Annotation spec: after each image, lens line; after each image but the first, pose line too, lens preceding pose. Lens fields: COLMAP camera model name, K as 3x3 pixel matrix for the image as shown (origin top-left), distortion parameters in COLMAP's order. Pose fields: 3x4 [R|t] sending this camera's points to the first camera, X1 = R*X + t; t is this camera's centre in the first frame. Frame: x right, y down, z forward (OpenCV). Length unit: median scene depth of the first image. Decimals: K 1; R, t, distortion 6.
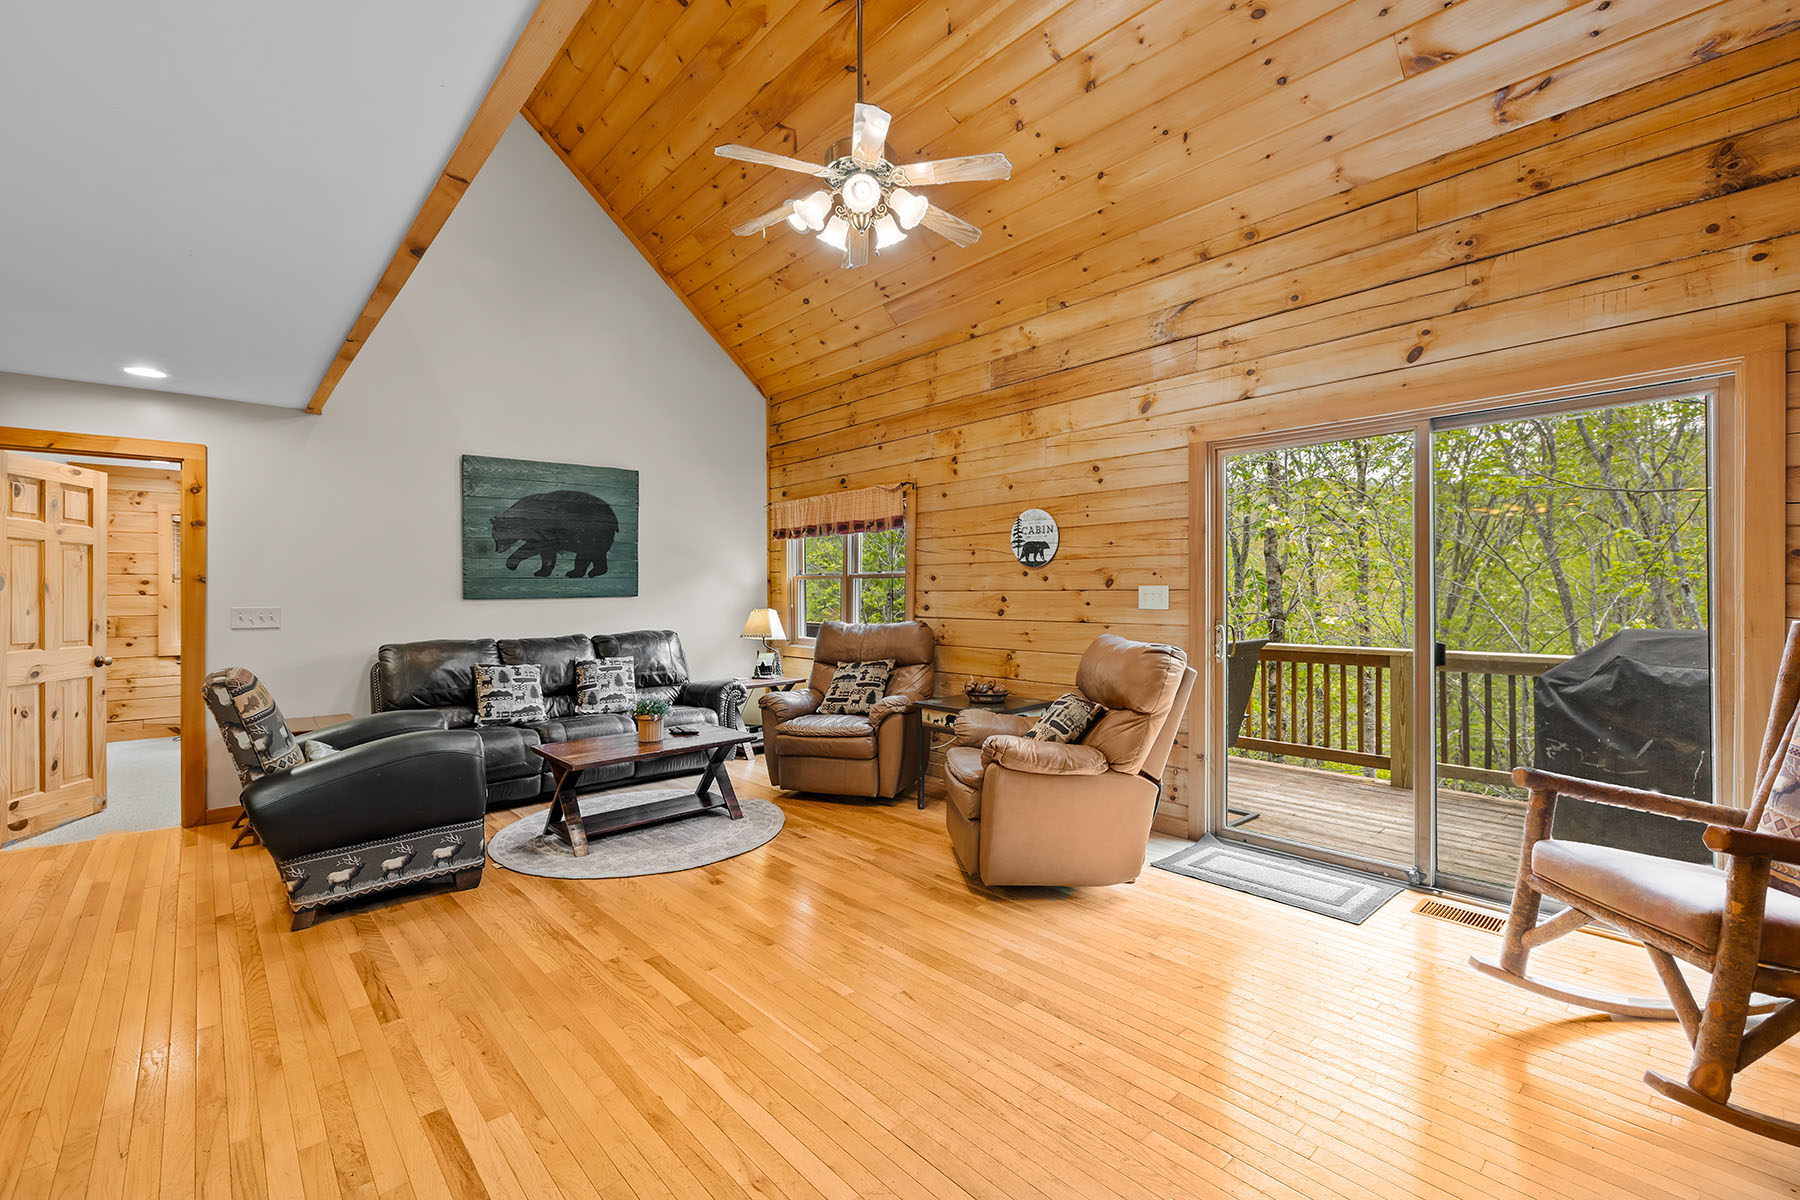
lens RADIAL K [[755.9, 0, 889.9], [0, 755.9, 592.4], [0, 0, 1]] dist [0.000790, -0.000183]
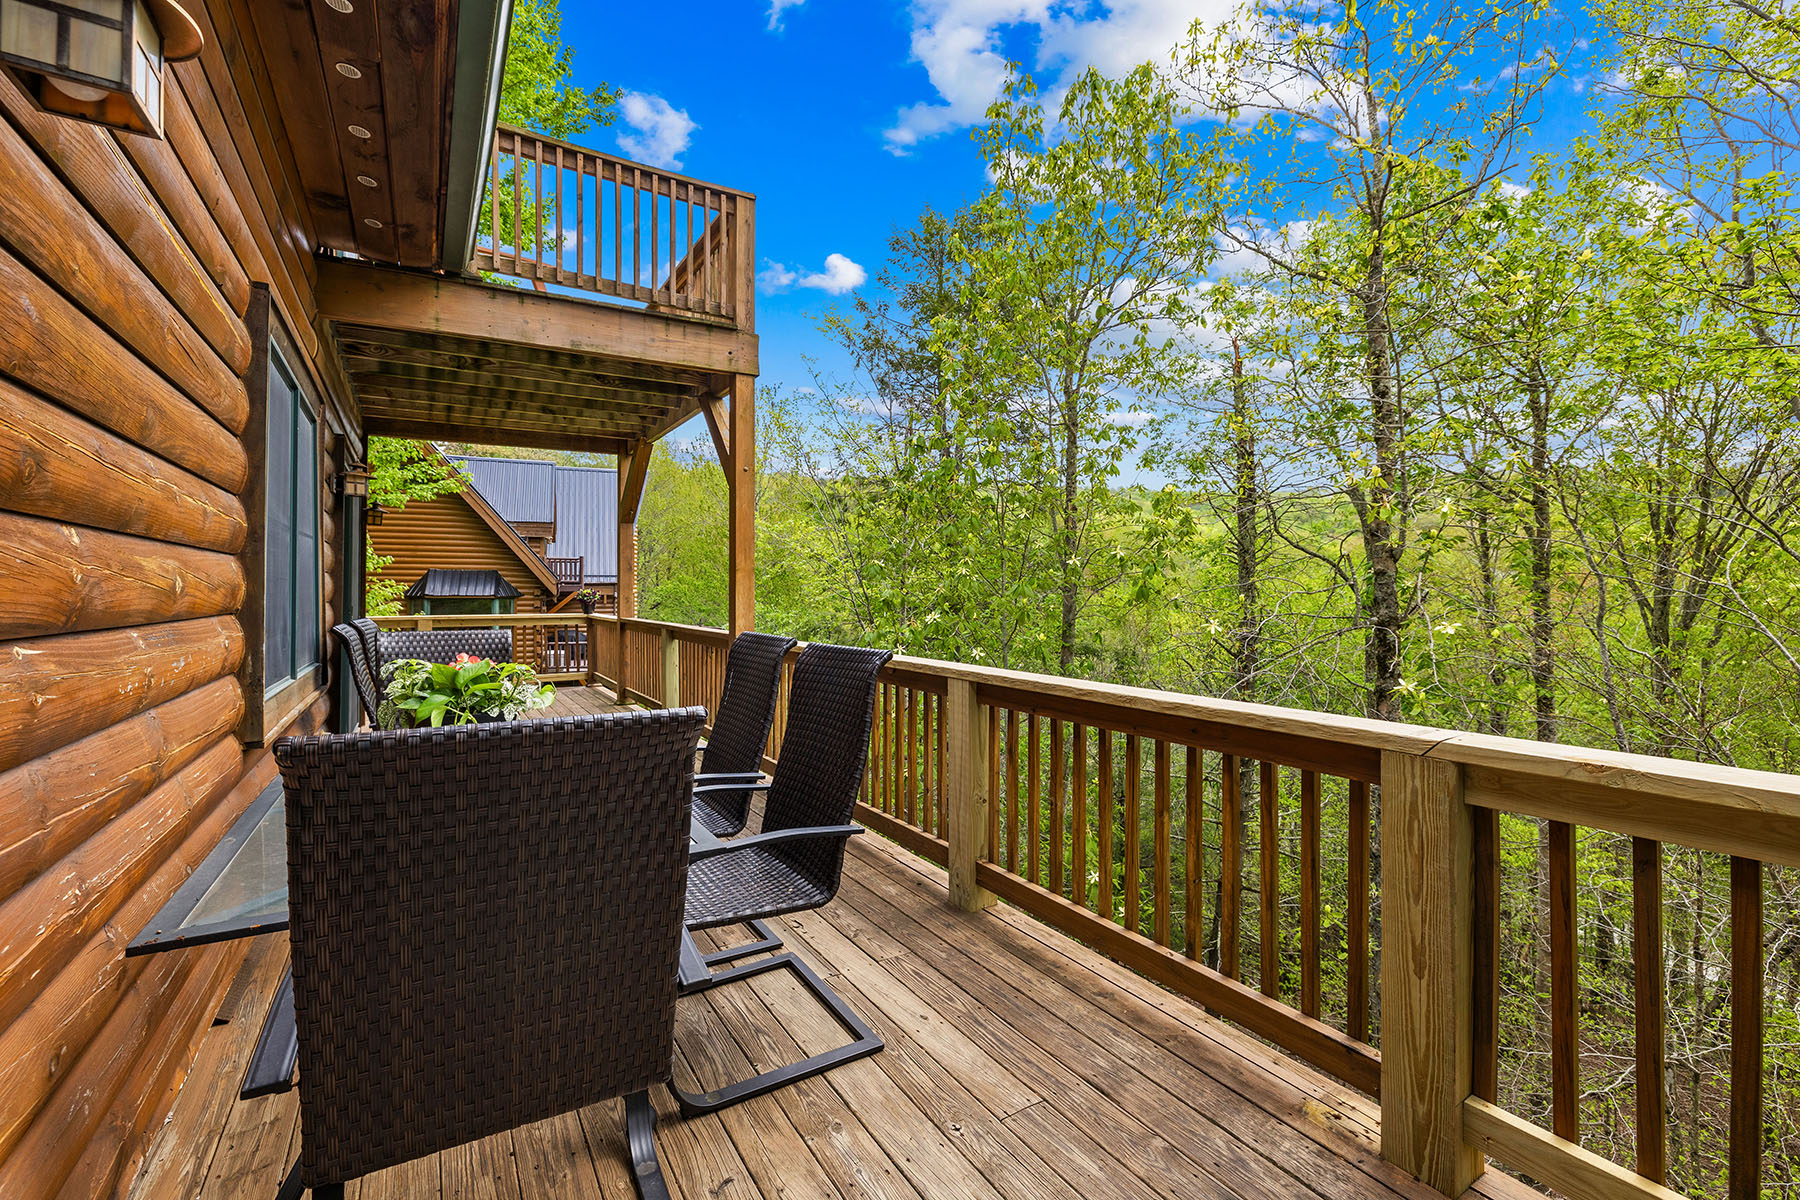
lens RADIAL K [[755.9, 0, 889.9], [0, 755.9, 592.4], [0, 0, 1]] dist [0.000790, -0.000183]
pose [[0.983308, 0.005565, -0.181864, 0.117636], [-0.005447, 0.999985, 0.001146, 0.003521], [0.181867, -0.000136, 0.983323, 0.139499]]
